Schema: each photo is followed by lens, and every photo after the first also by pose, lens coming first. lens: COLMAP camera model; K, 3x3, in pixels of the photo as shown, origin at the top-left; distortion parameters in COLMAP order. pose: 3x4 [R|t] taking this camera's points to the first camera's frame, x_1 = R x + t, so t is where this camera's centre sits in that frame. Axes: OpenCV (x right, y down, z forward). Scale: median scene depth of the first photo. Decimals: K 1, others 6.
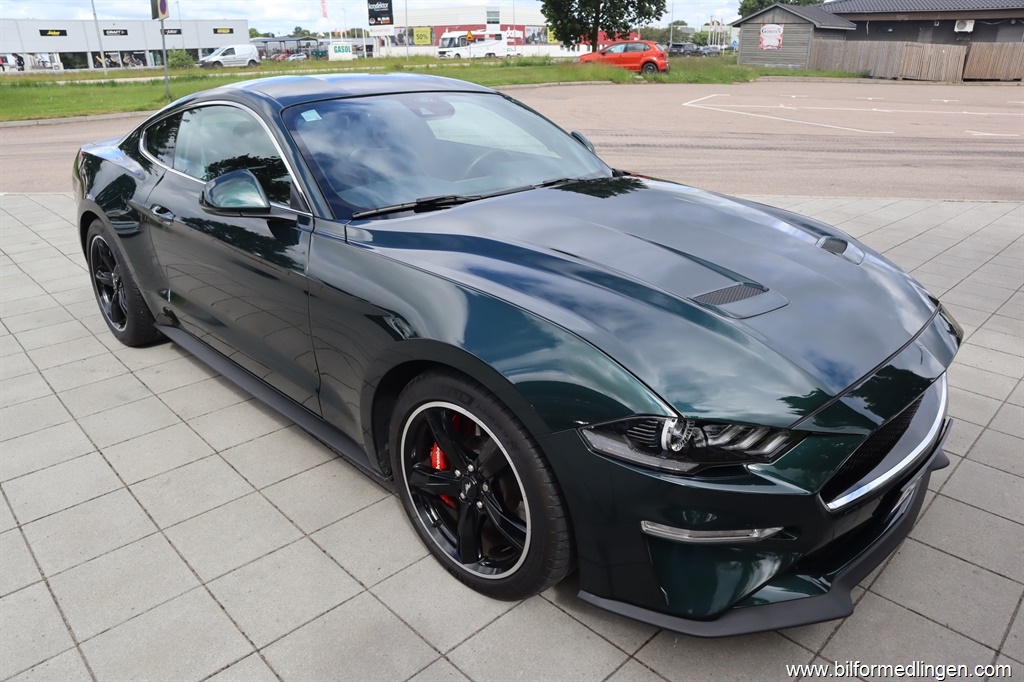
lens RADIAL K [[713.1, 0, 512.0], [0, 713.1, 341.0], [0, 0, 1]] dist [-0.120920, 0.074943]
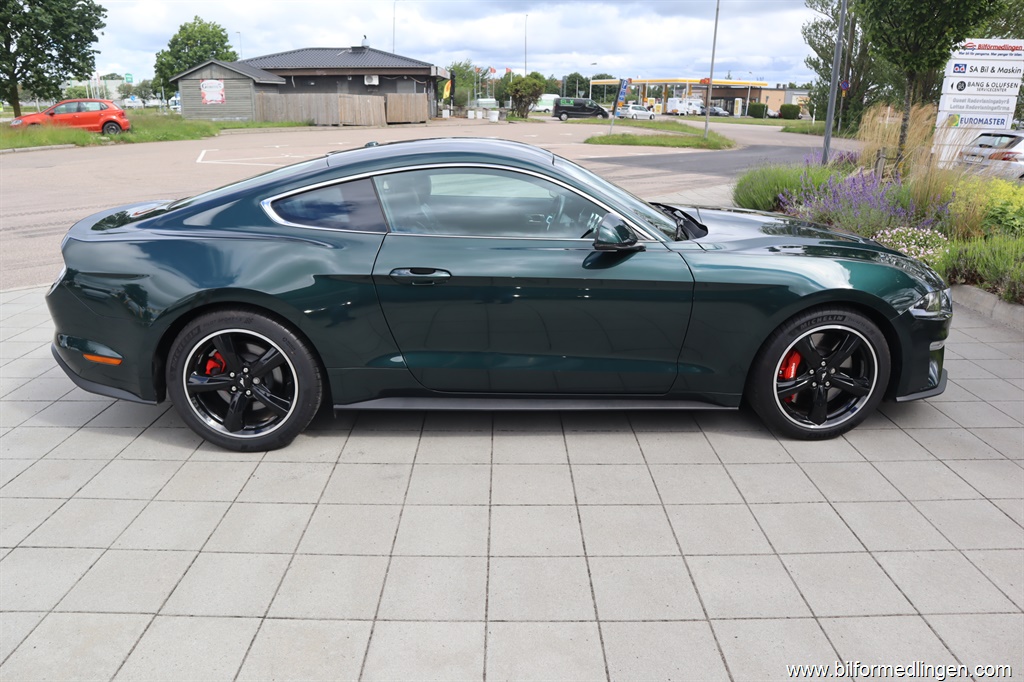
lens RADIAL K [[713.1, 0, 512.0], [0, 713.1, 341.0], [0, 0, 1]] dist [-0.120920, 0.074943]
pose [[0.692882, -0.223662, 0.685486, -0.111292], [0.269510, 0.962103, 0.041500, -0.009387], [-0.668790, 0.155991, 0.726903, 0.018187]]
